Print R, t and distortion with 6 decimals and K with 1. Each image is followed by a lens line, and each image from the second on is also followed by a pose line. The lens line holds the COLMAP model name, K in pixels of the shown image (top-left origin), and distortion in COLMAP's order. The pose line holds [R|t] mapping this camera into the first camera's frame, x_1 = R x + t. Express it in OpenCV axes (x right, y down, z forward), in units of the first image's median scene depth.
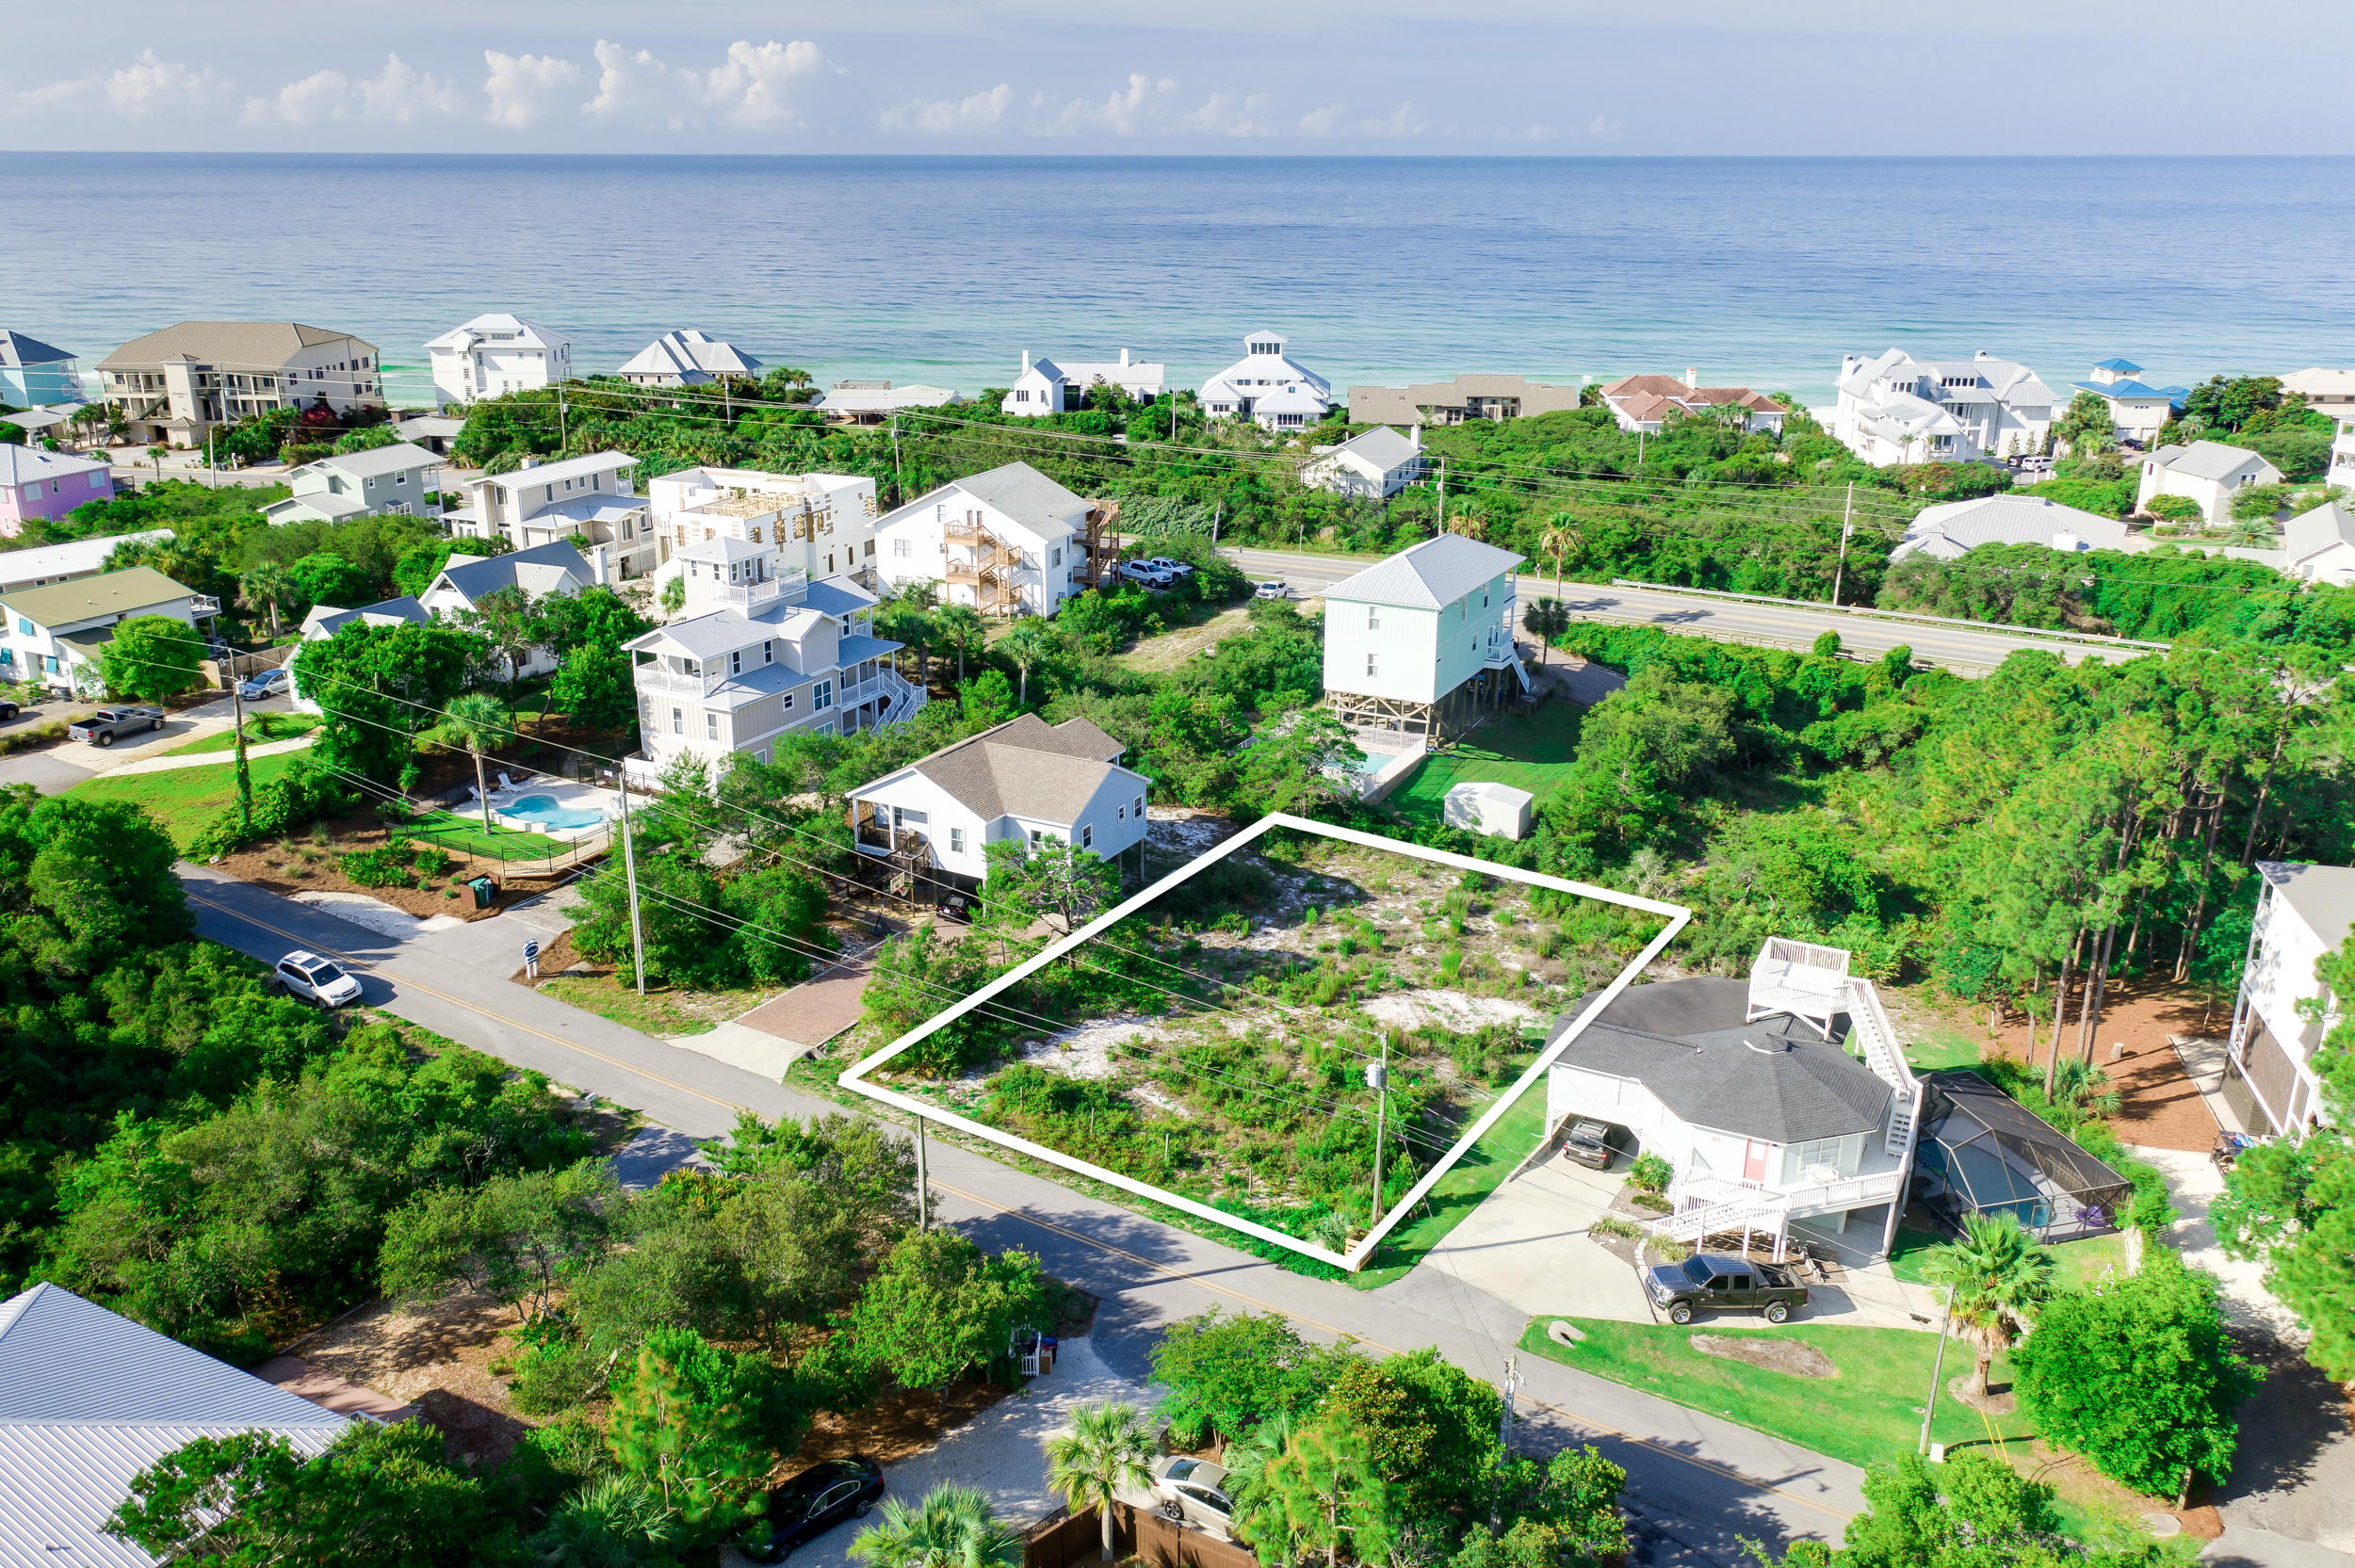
lens RADIAL K [[1832.4, 0, 1174.3], [0, 1832.4, 819.1], [0, 0, 1]] dist [-0.002066, -0.002949]
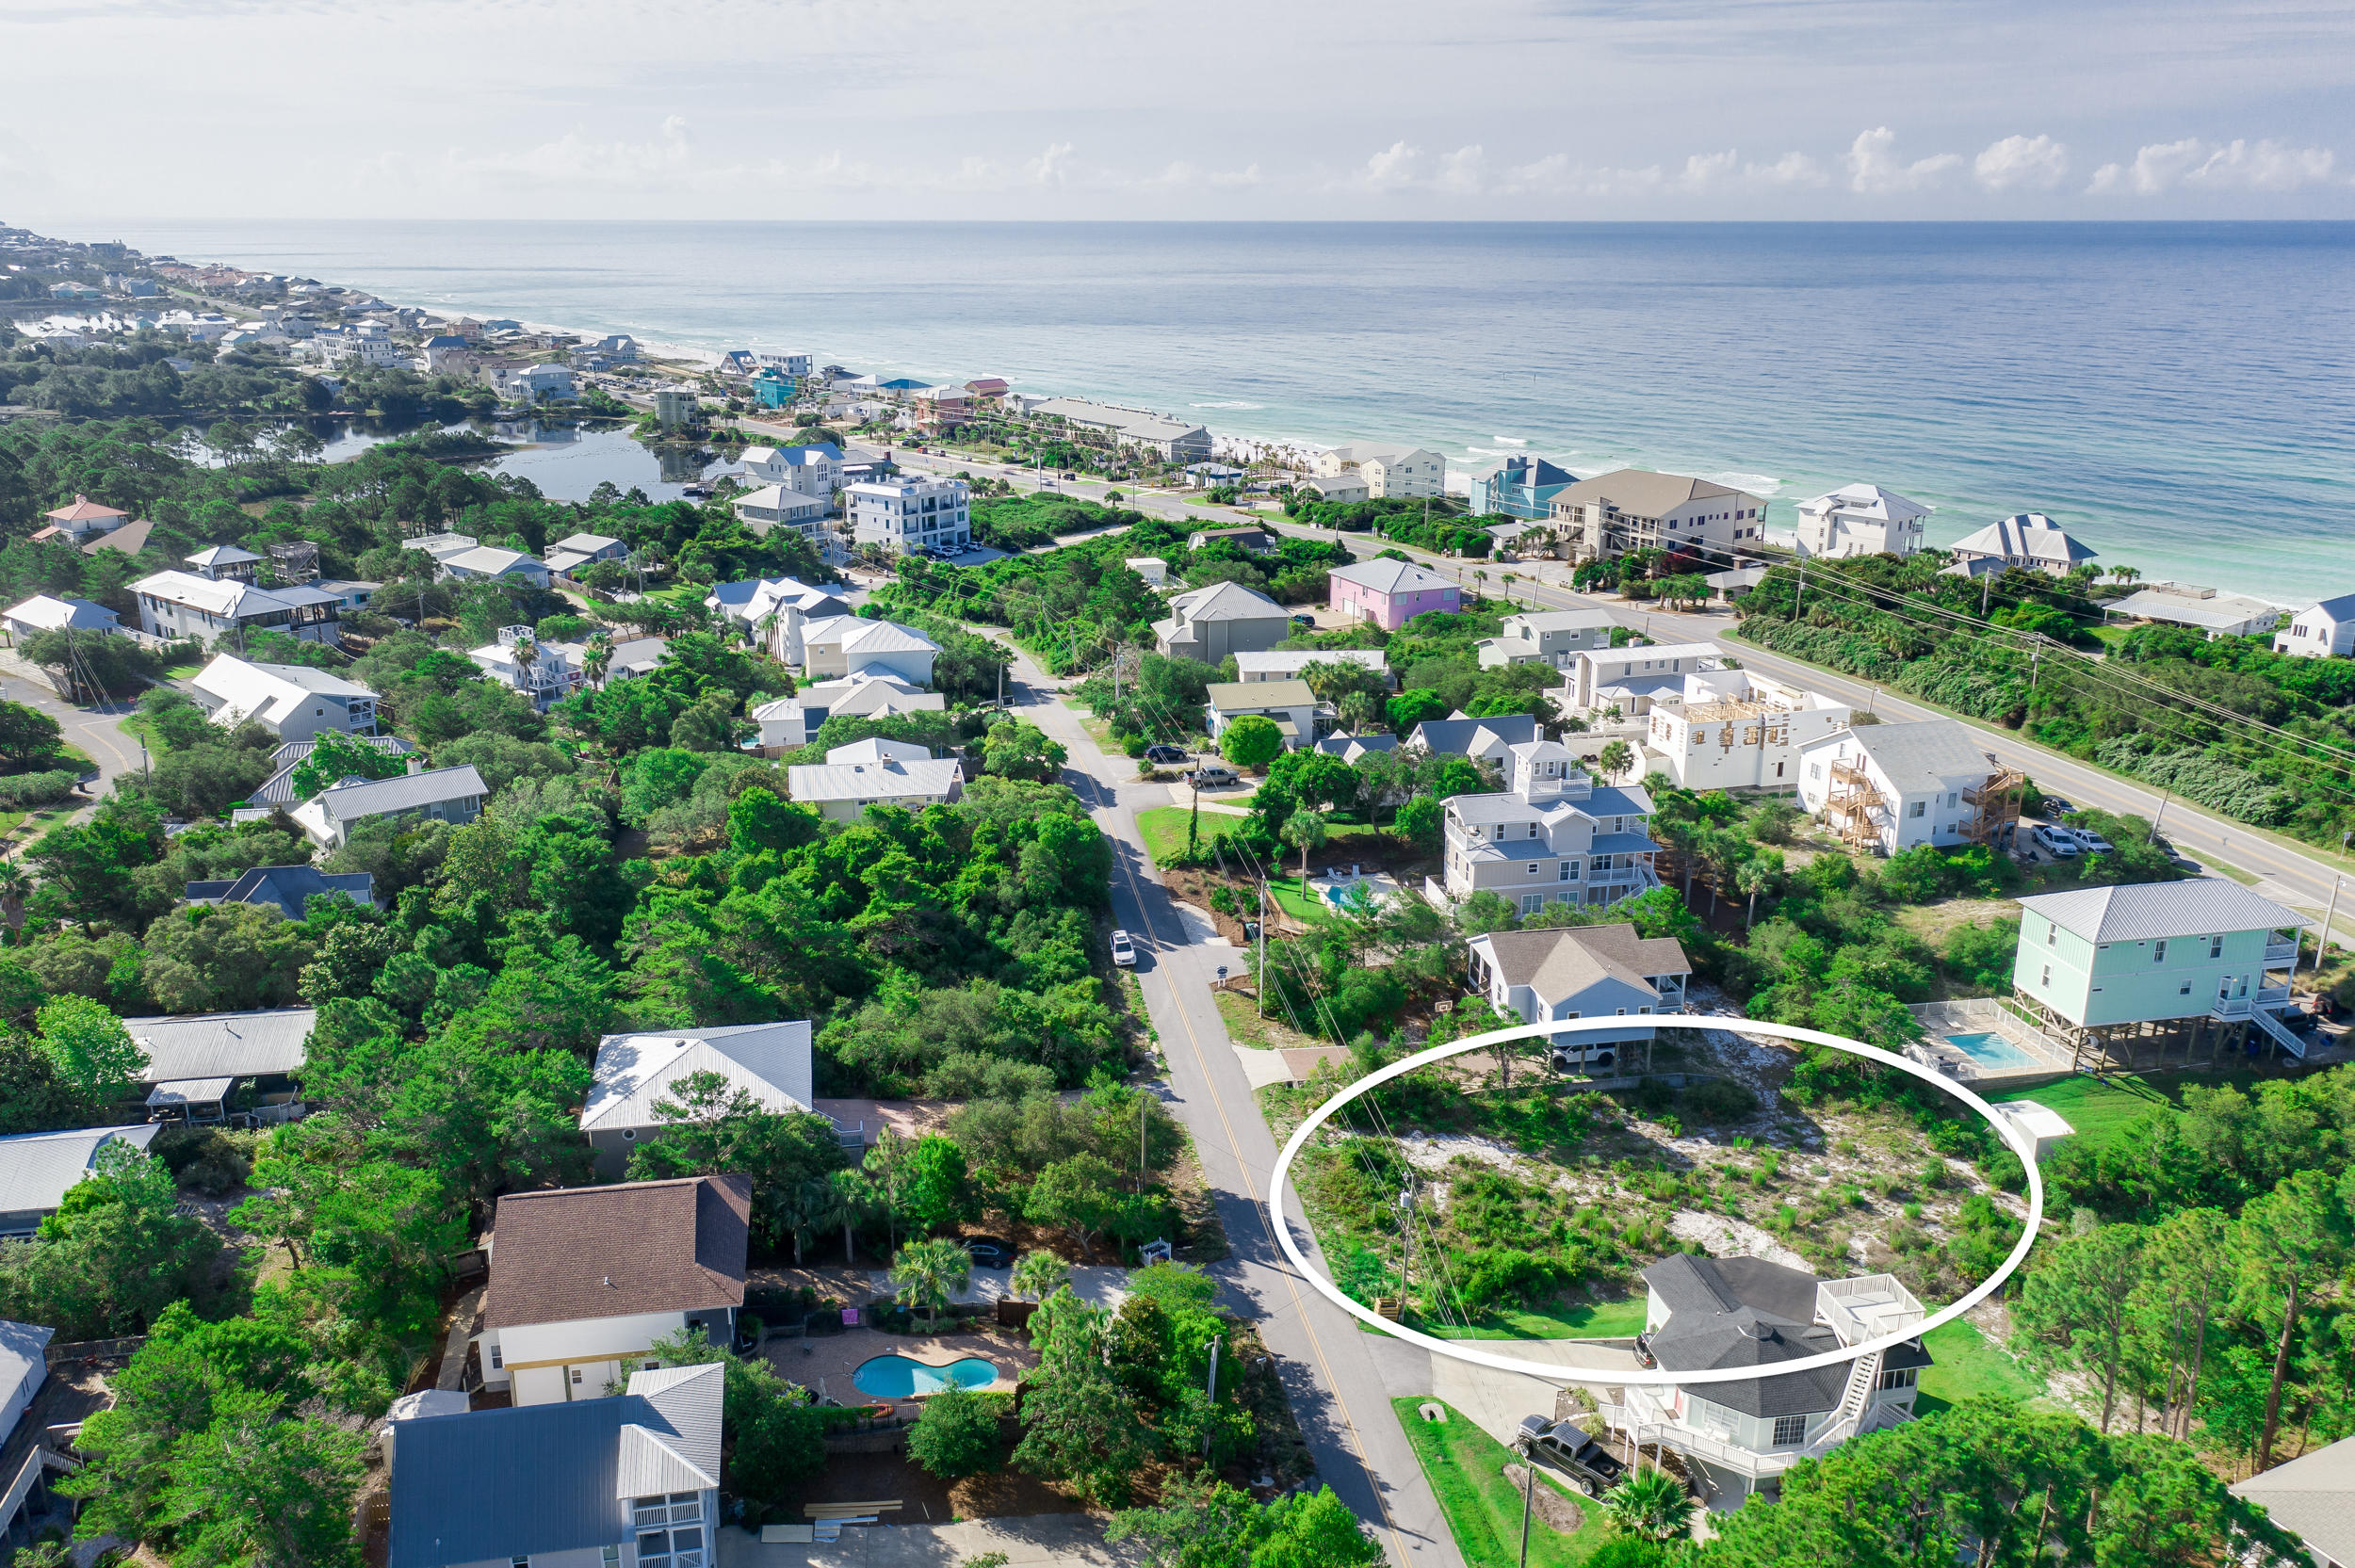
lens RADIAL K [[1852.9, 0, 1179.5], [0, 1852.9, 787.1], [0, 0, 1]] dist [-0.011557, 0.005651]
pose [[0.625555, 0.223247, -0.747557, 0.657227], [-0.260597, 0.962943, 0.069501, -0.152316], [0.735371, 0.151334, 0.660551, -0.123449]]
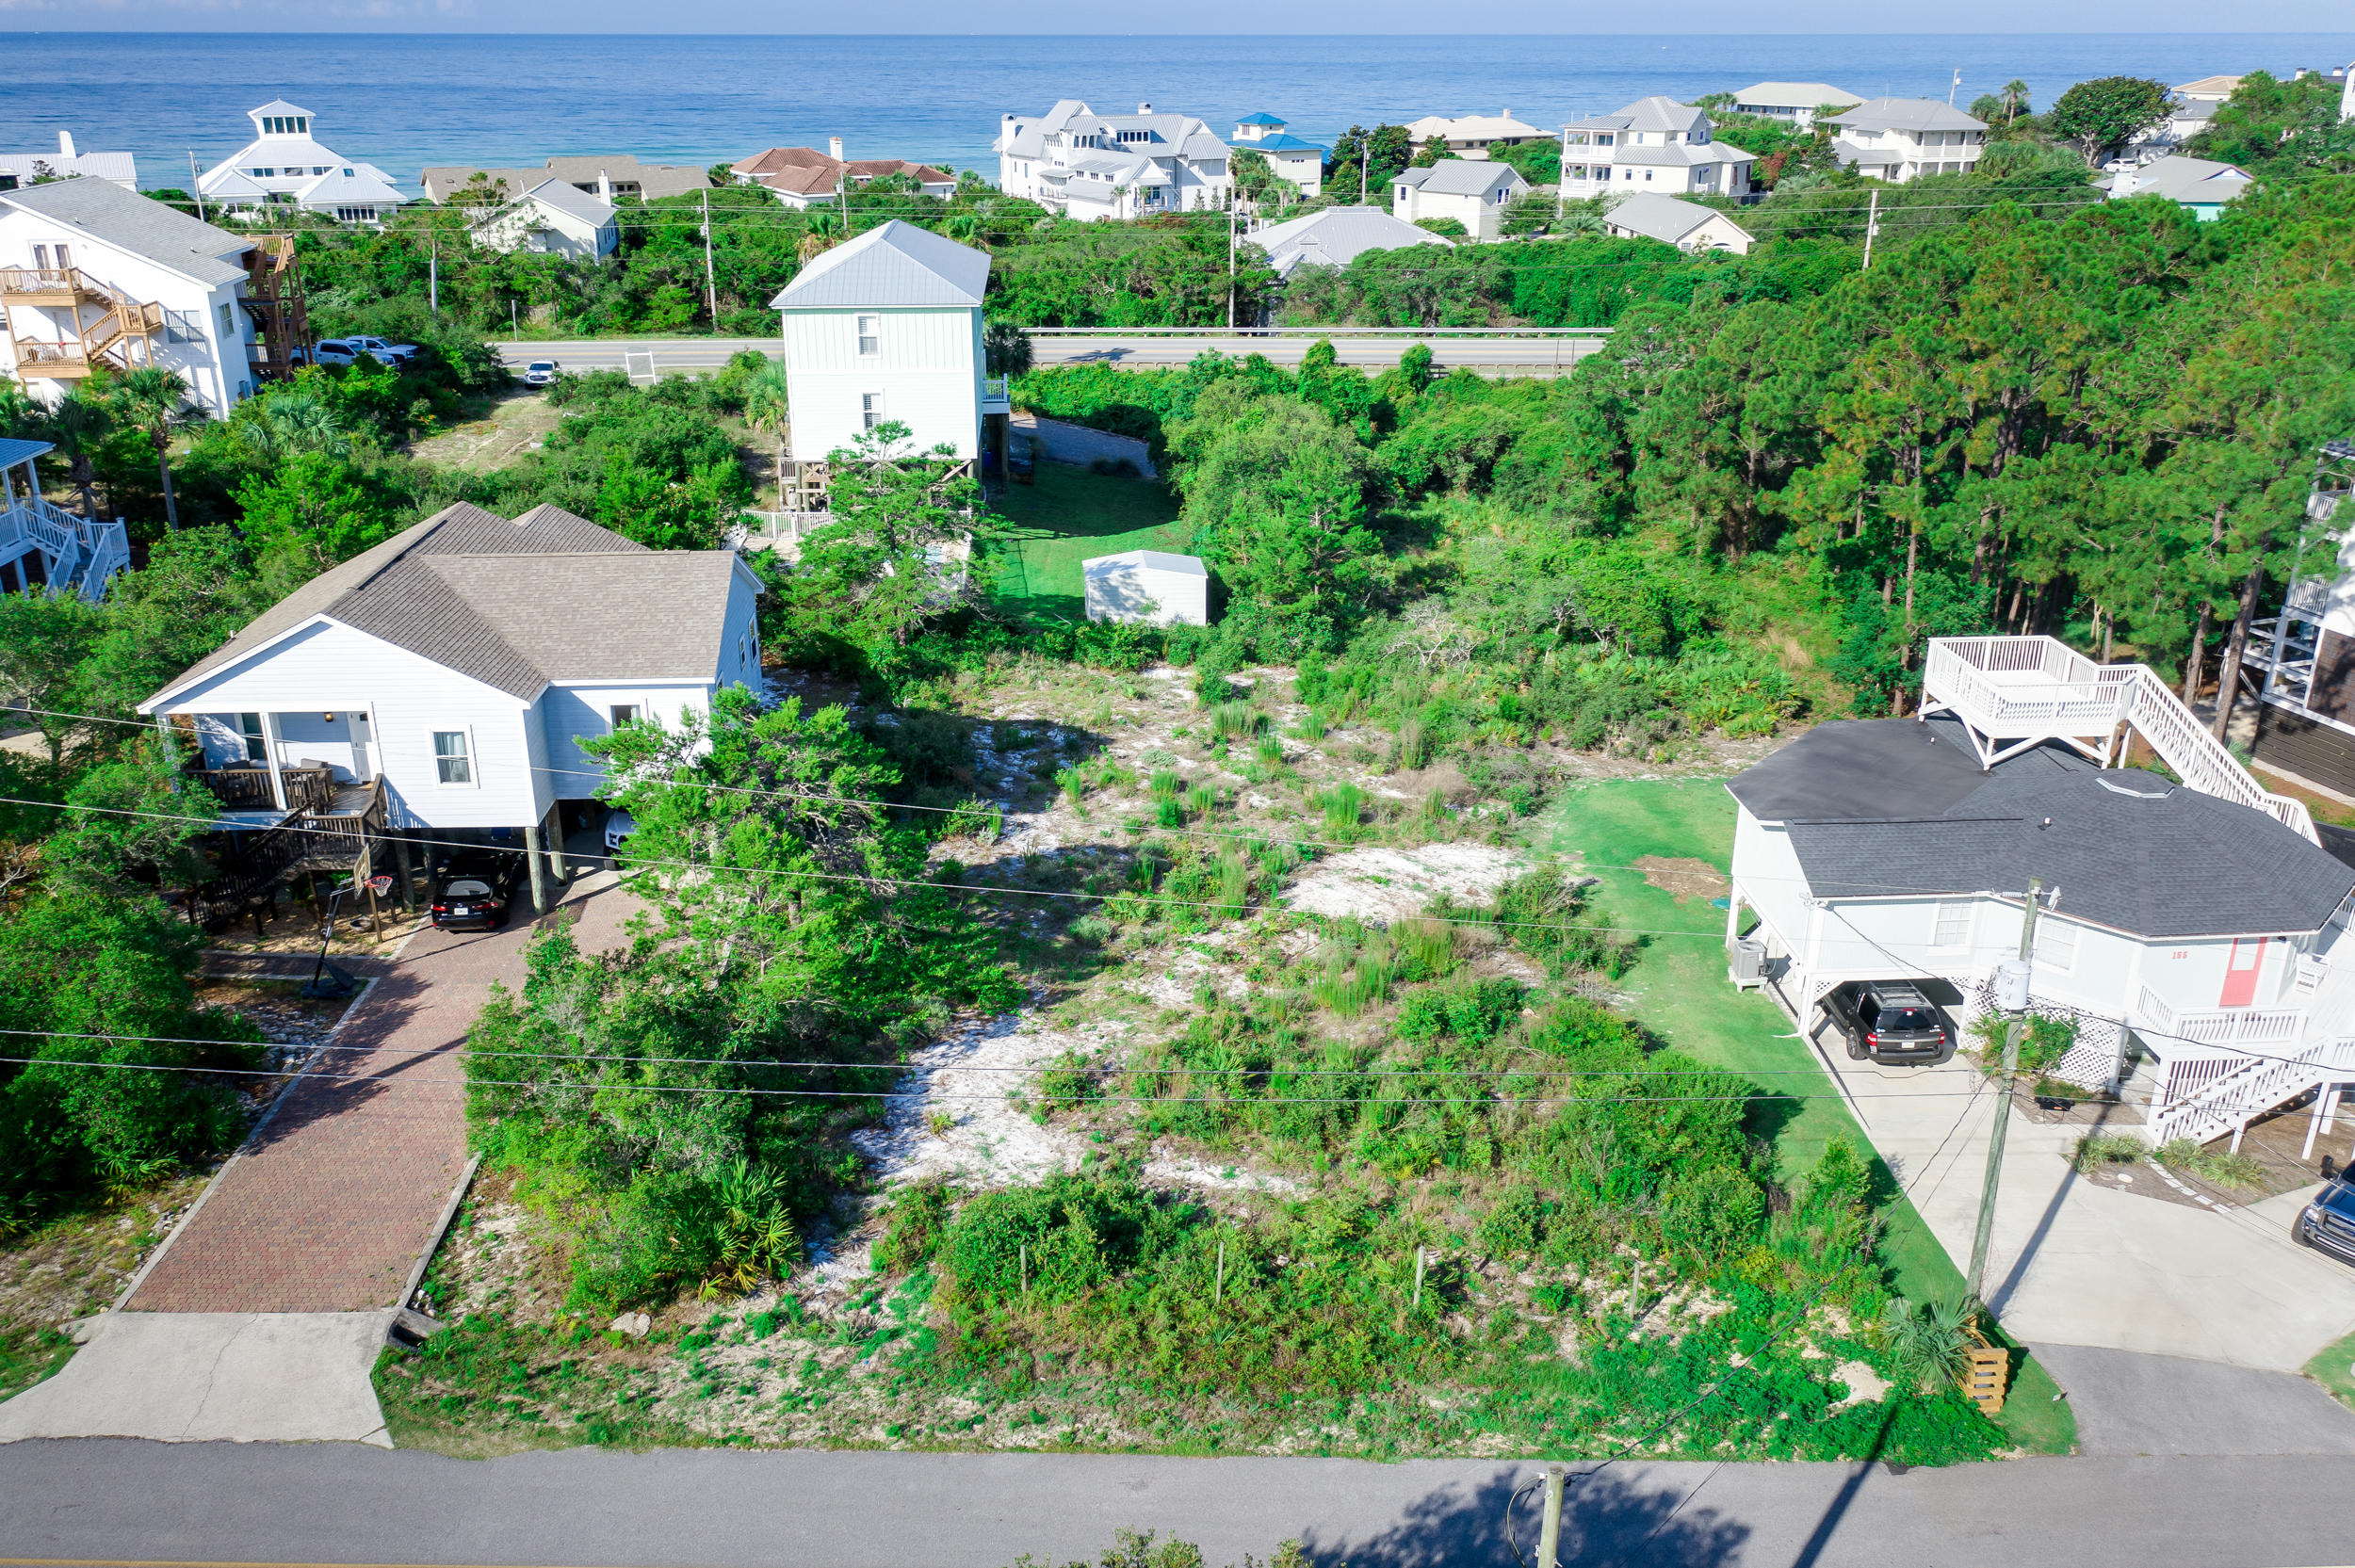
lens RADIAL K [[1880.0, 0, 1177.5], [0, 1880.0, 784.0], [0, 0, 1]] dist [-0.006851, 0.005860]
pose [[0.846046, -0.194534, 0.496349, -0.174574], [0.178562, 0.980672, 0.079990, 0.011460], [-0.502316, 0.020954, 0.864430, 0.436107]]
